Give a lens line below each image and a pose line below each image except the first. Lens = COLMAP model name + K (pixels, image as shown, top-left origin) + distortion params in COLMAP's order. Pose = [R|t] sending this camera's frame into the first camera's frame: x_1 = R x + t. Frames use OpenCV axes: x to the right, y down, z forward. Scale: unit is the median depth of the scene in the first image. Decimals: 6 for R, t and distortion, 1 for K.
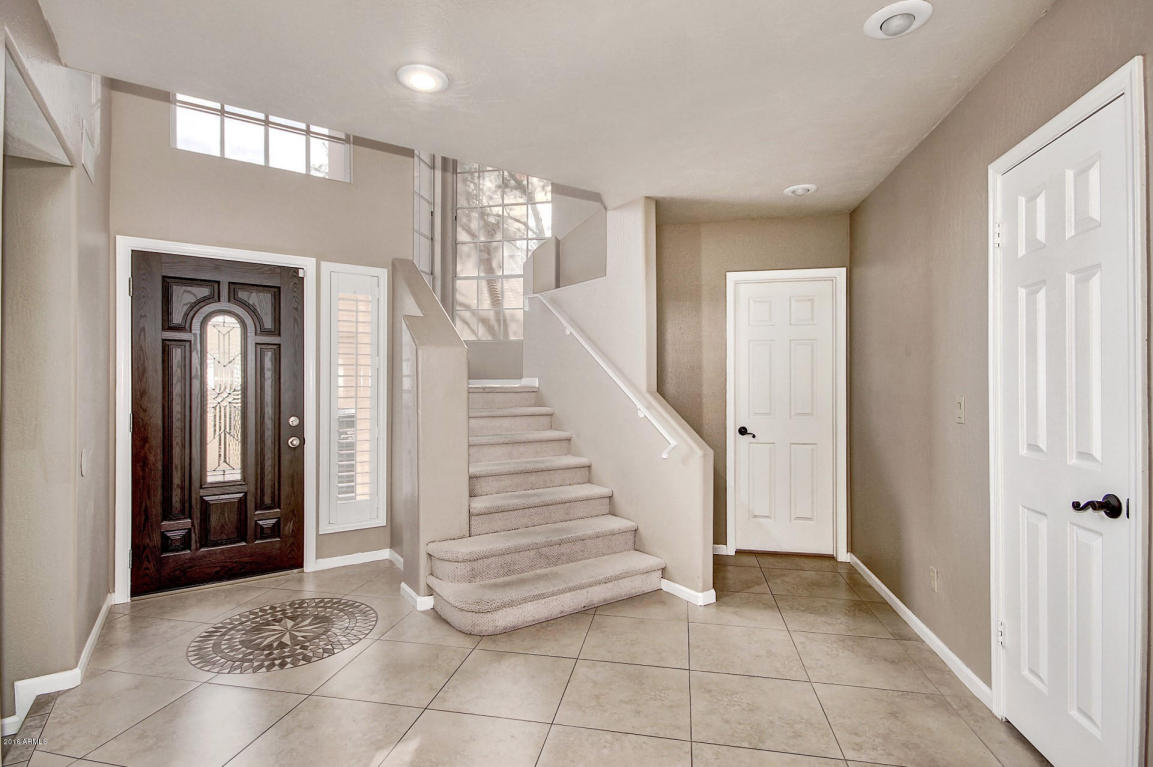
lens RADIAL K [[554.4, 0, 573.4], [0, 554.4, 384.1], [0, 0, 1]] dist [0.001768, 0.000194]
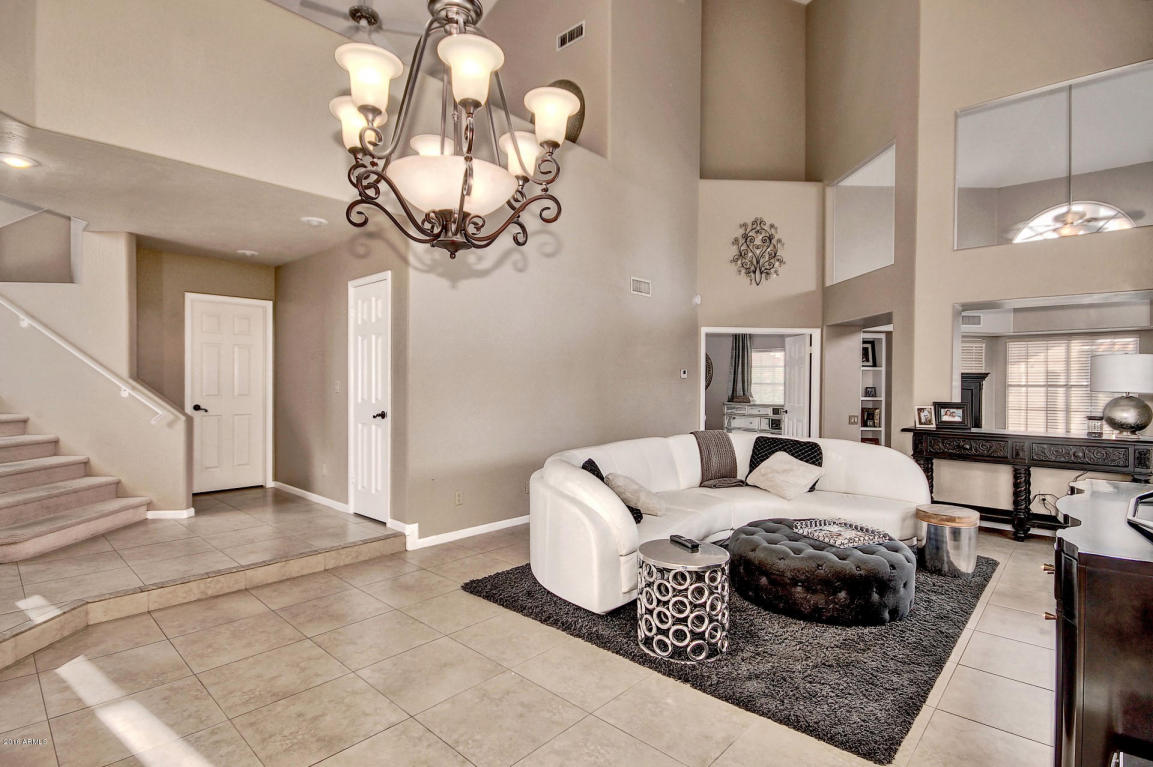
lens RADIAL K [[554.4, 0, 573.4], [0, 554.4, 384.1], [0, 0, 1]] dist [0.001768, 0.000194]
pose [[0.524475, -0.000423, 0.851426, -0.469952], [-0.006883, 0.999965, 0.004737, 0.014960], [-0.851398, -0.008345, 0.524454, -0.652222]]
